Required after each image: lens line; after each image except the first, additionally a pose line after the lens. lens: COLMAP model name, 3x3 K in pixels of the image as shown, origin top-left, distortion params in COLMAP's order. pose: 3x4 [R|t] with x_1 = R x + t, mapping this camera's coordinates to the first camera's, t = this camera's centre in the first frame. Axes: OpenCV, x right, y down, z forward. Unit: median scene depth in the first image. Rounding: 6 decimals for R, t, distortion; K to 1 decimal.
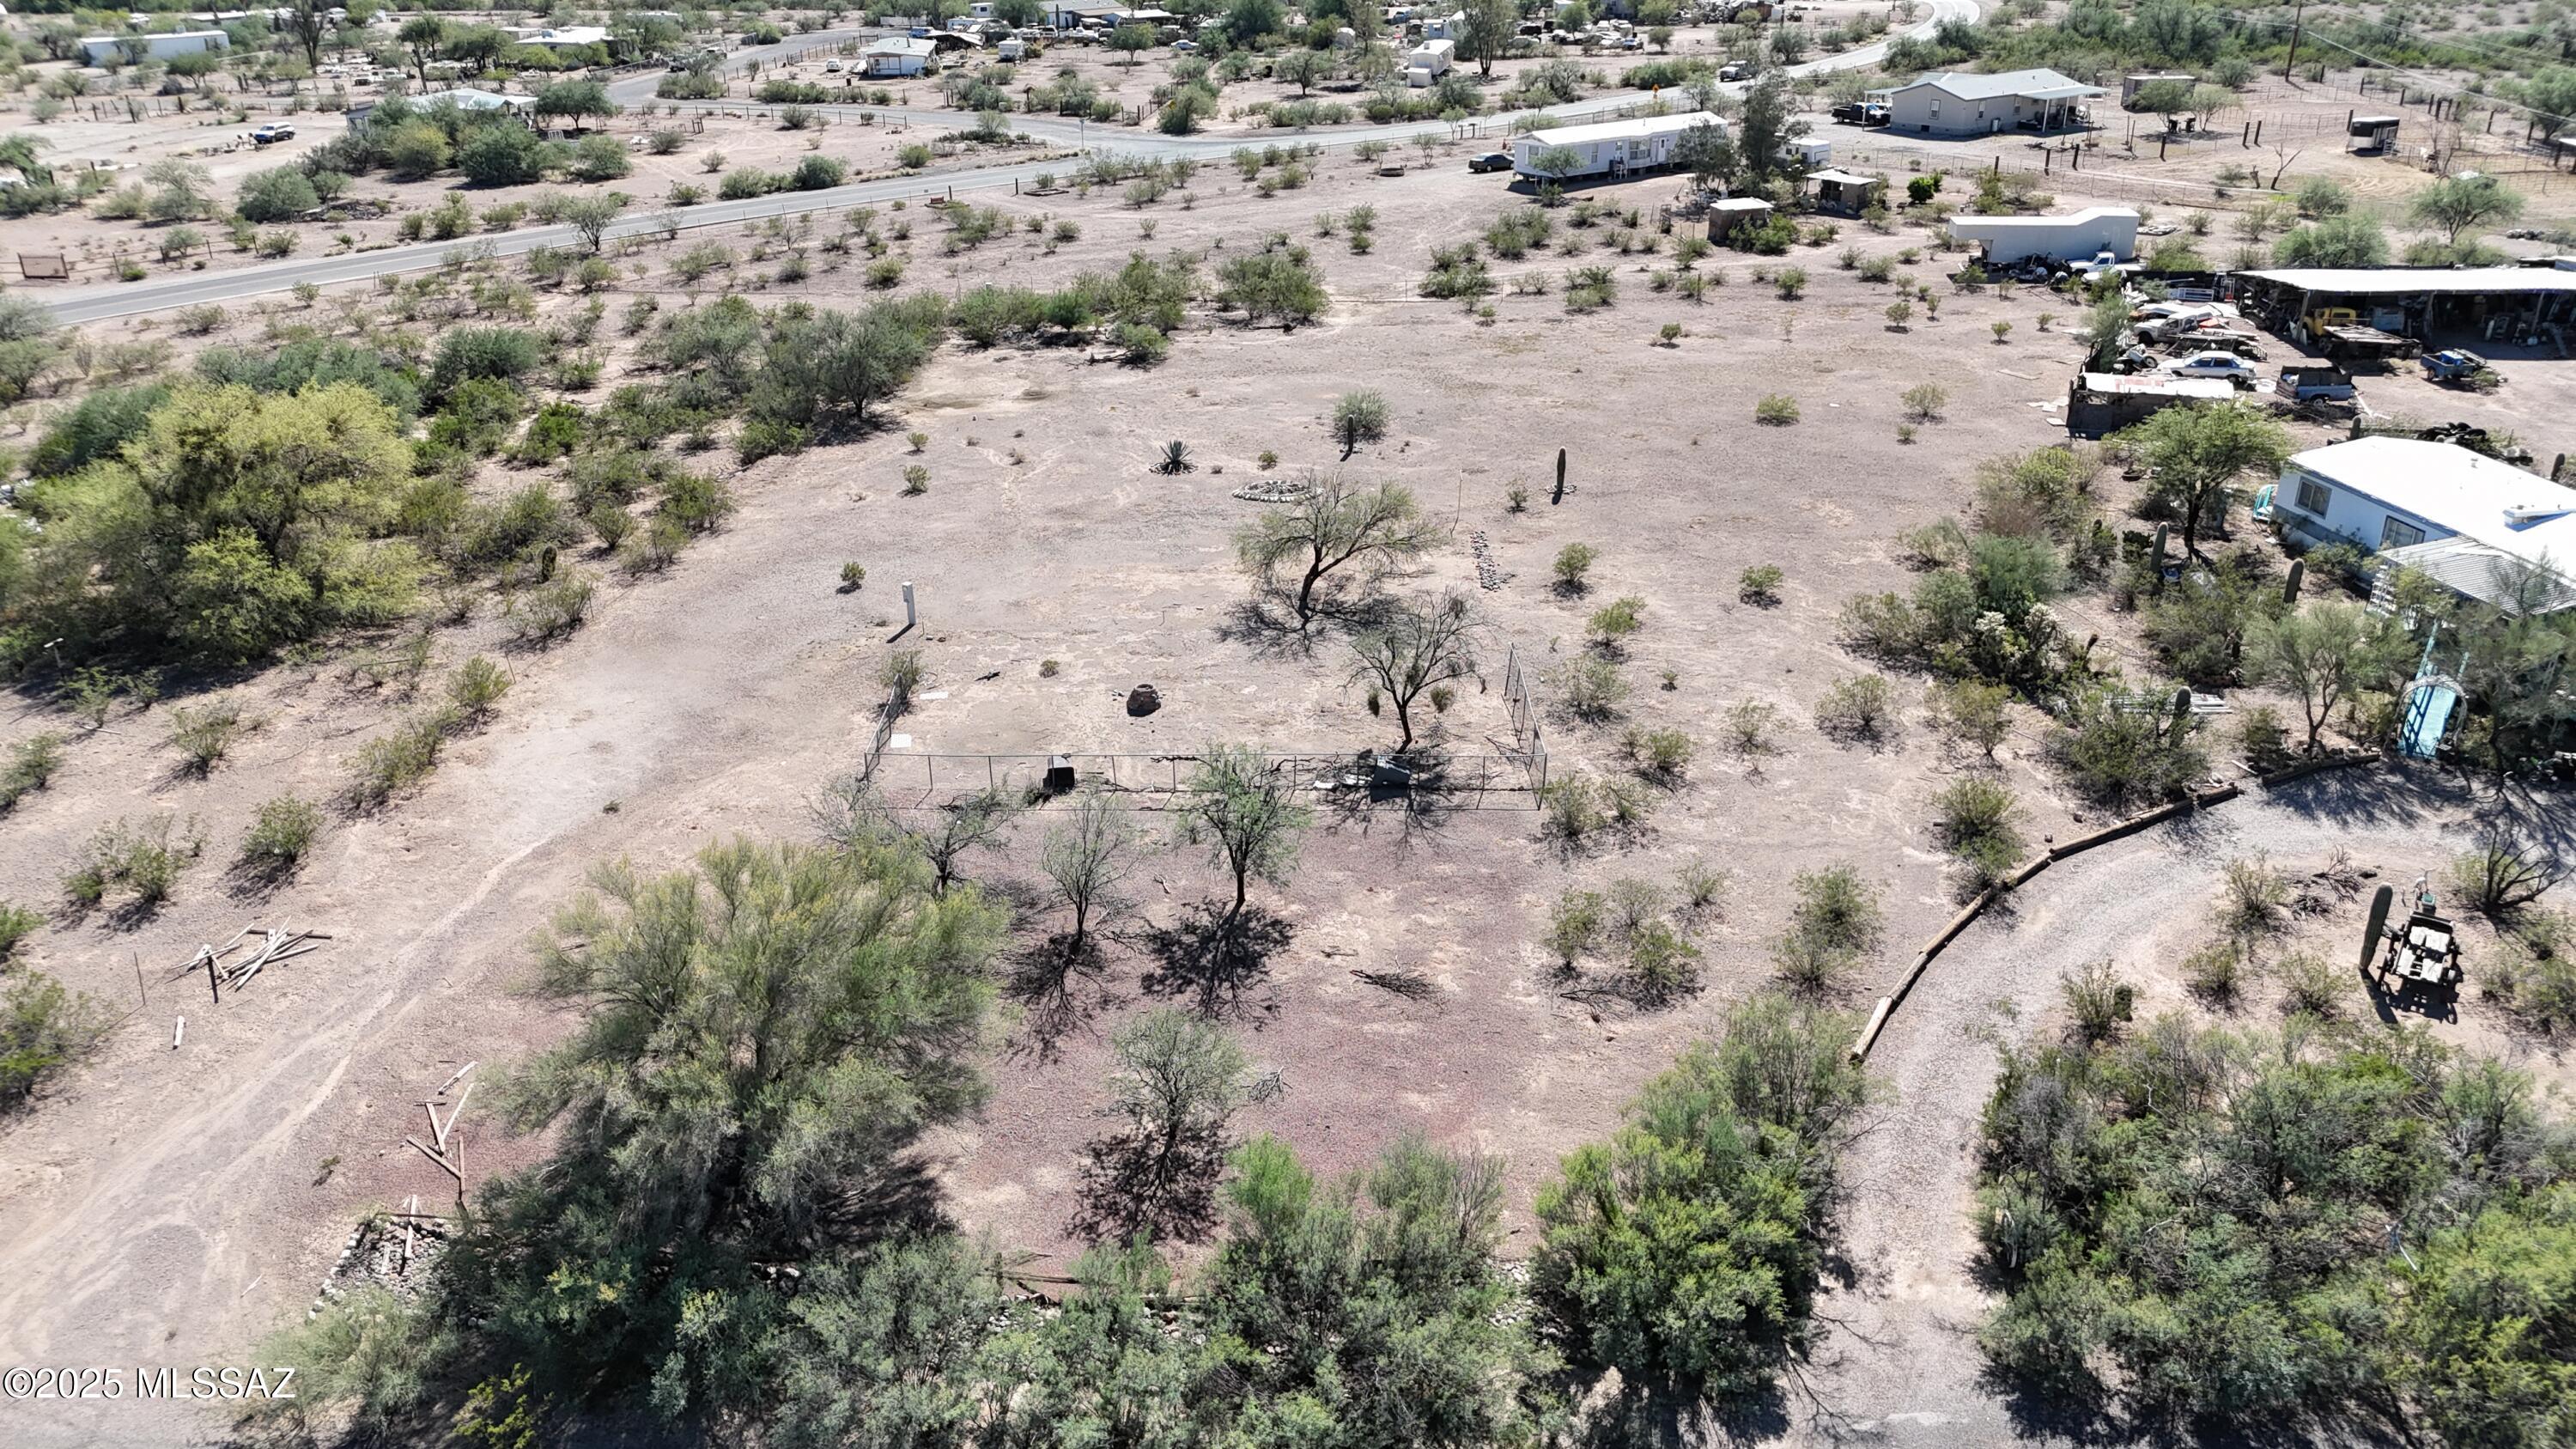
lens RADIAL K [[1912.8, 0, 1288.0], [0, 1912.8, 724.5], [0, 0, 1]] dist [0.077864, -0.086606]
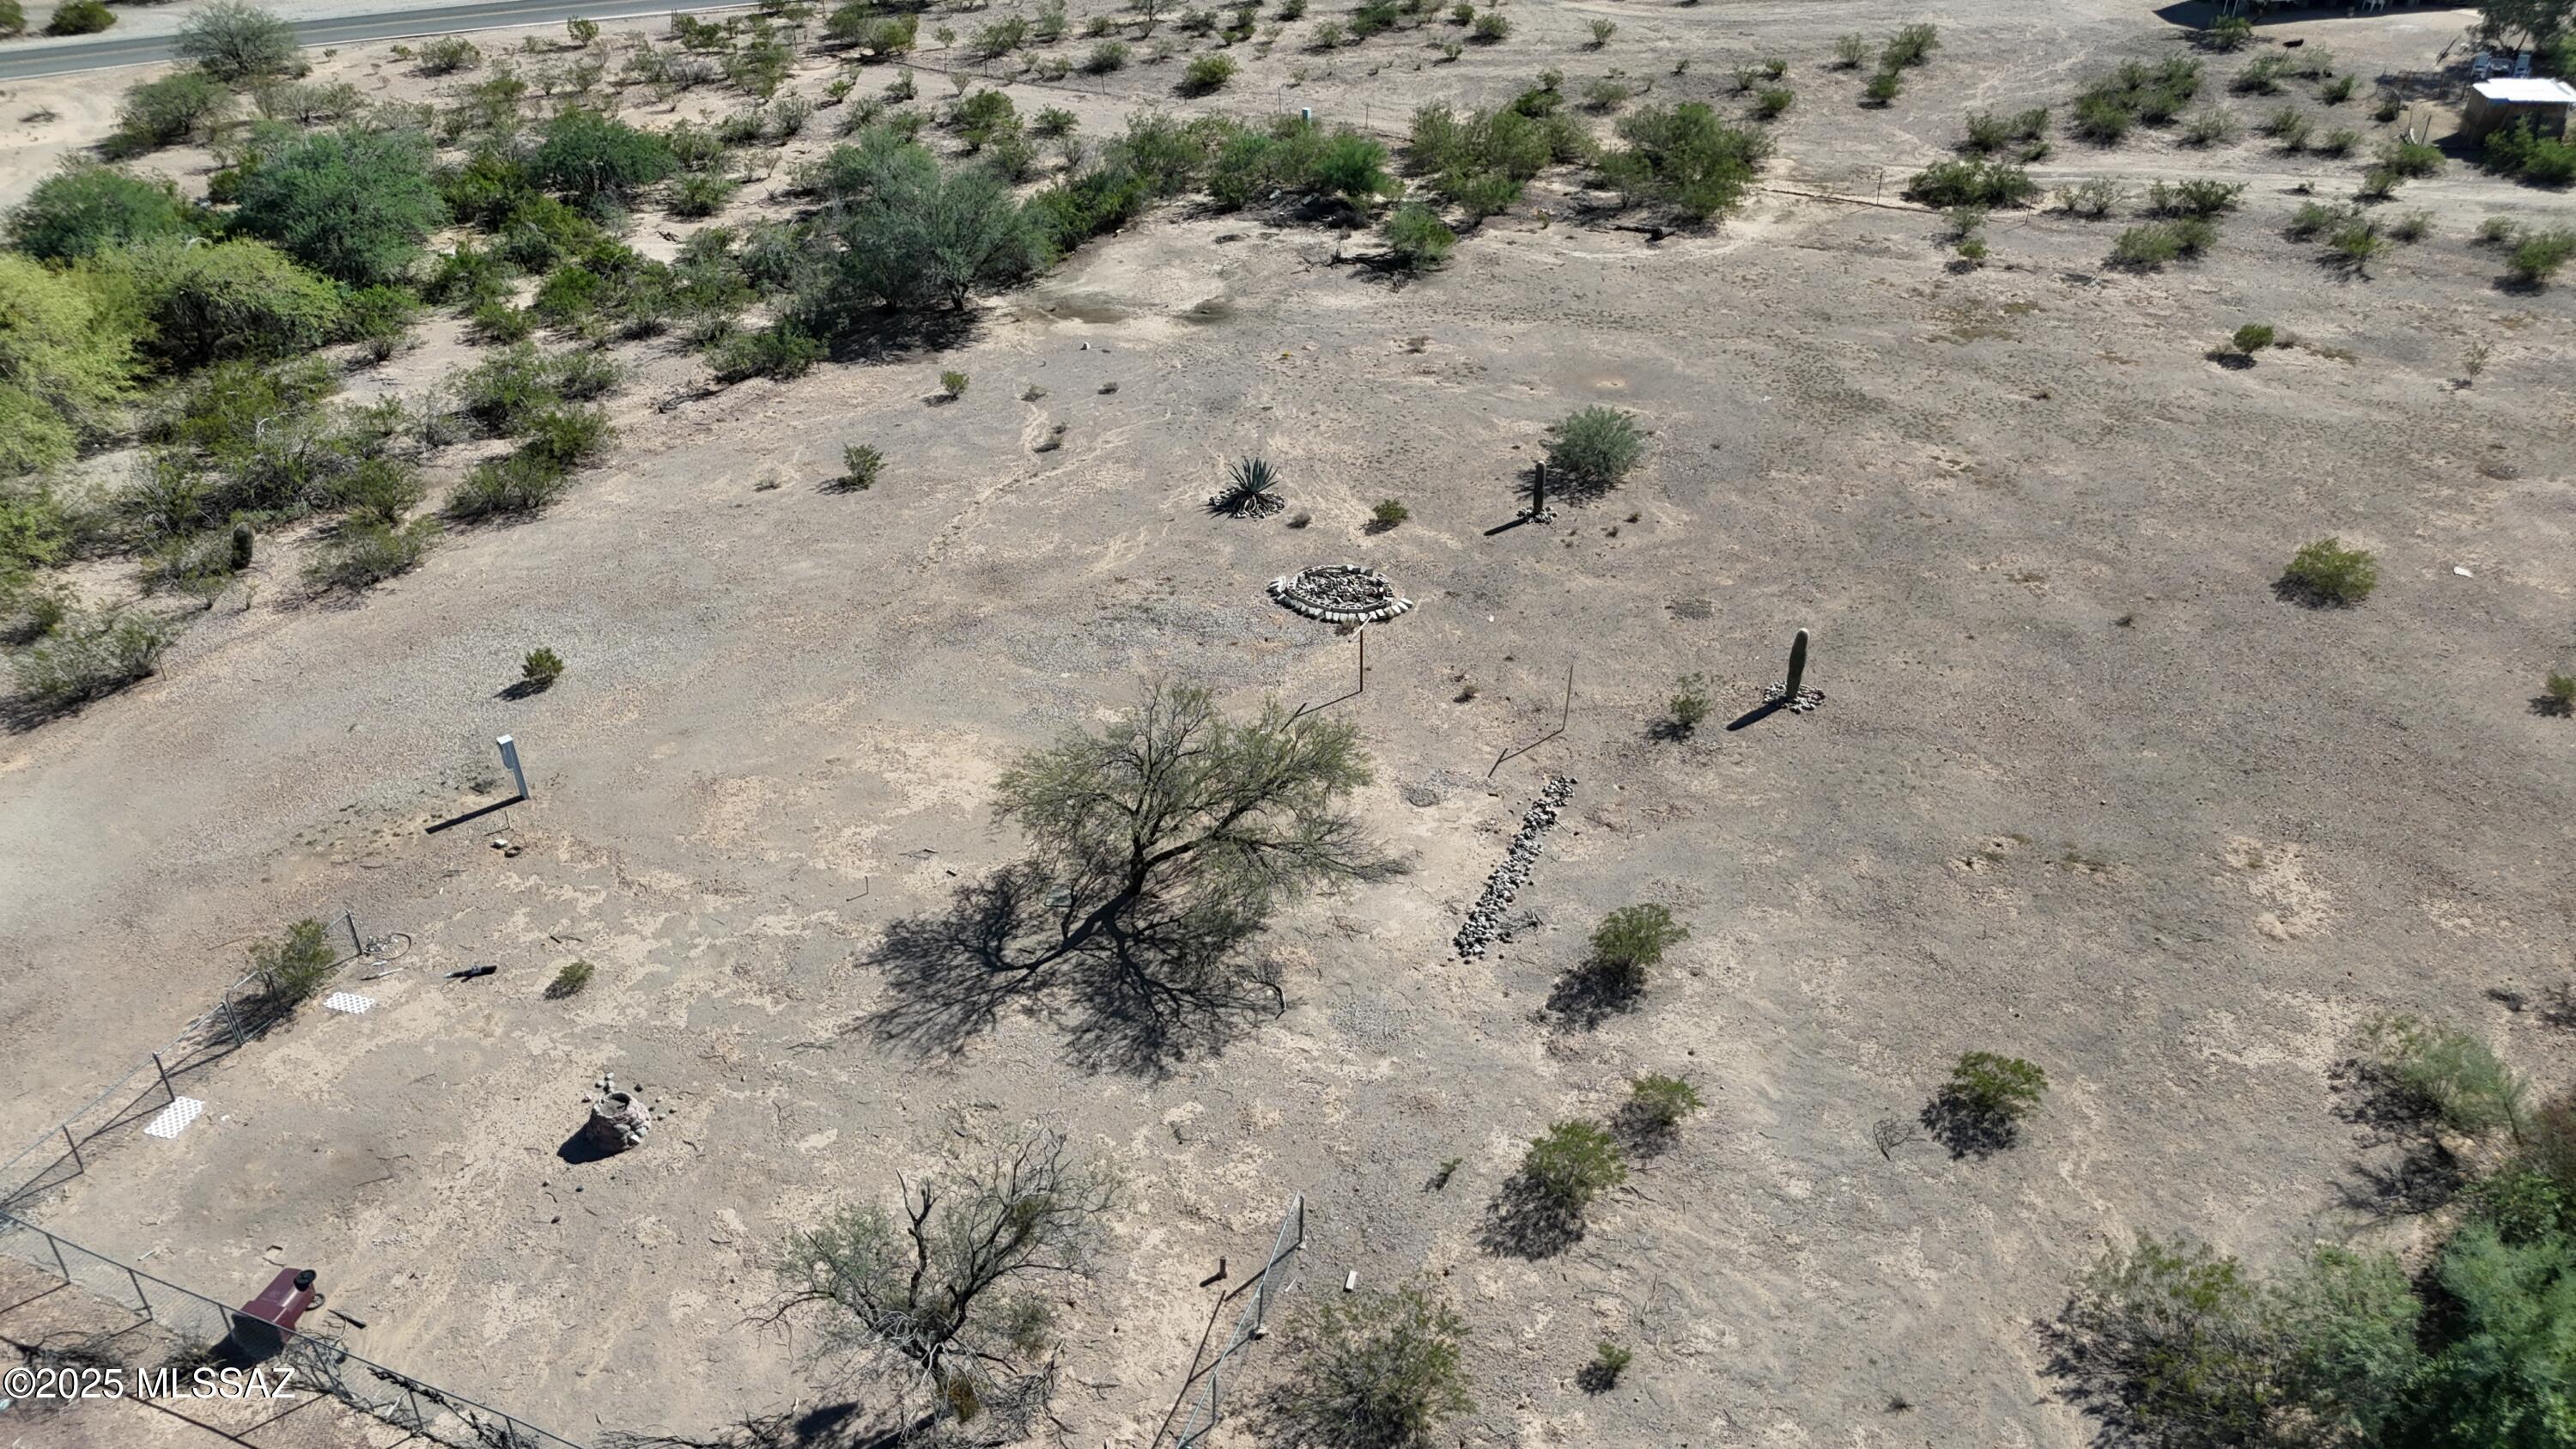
lens RADIAL K [[1912.8, 0, 1288.0], [0, 1912.8, 724.5], [0, 0, 1]] dist [0.077864, -0.086606]
pose [[0.921508, 0.214274, -0.323897, 0.136060], [-0.166202, 0.971370, 0.169754, -0.132548], [0.350998, -0.102597, 0.930739, 0.305427]]
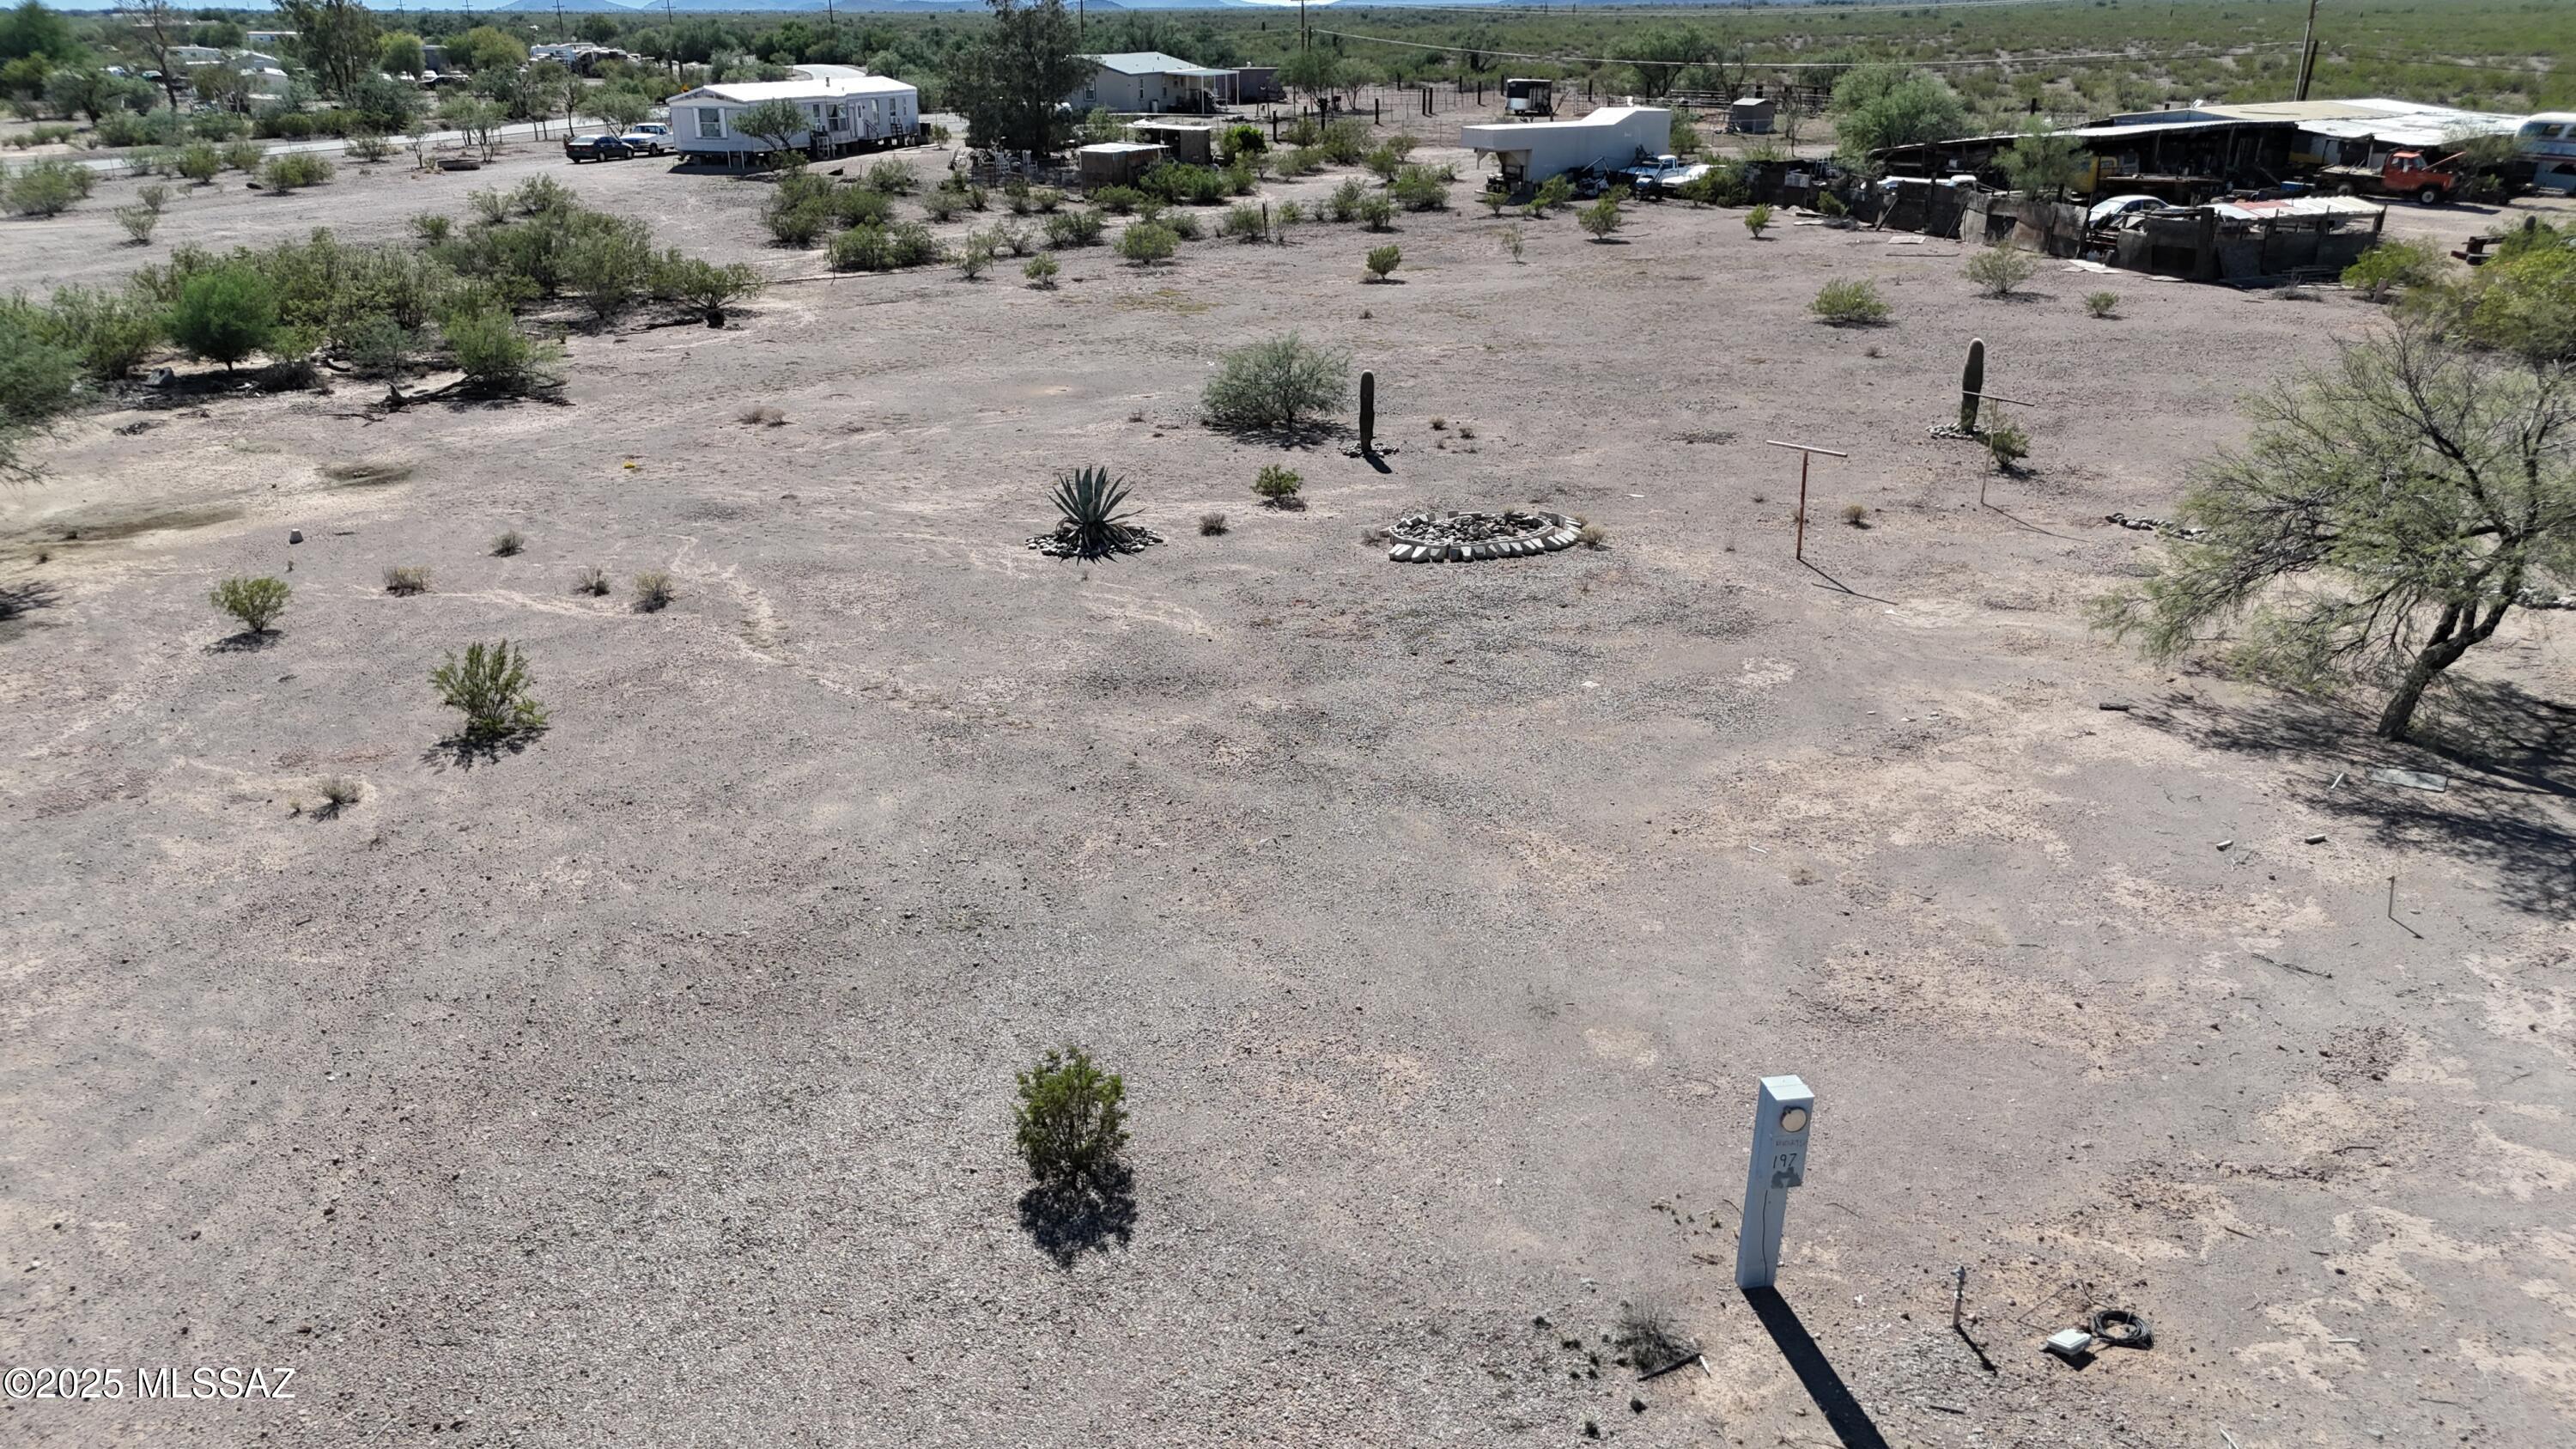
lens RADIAL K [[1912.8, 0, 1288.0], [0, 1912.8, 724.5], [0, 0, 1]] dist [0.077864, -0.086606]
pose [[0.785166, -0.209609, 0.582734, -0.198389], [0.252387, 0.967593, 0.007981, -0.070406], [-0.565522, 0.140809, 0.812624, 0.518924]]
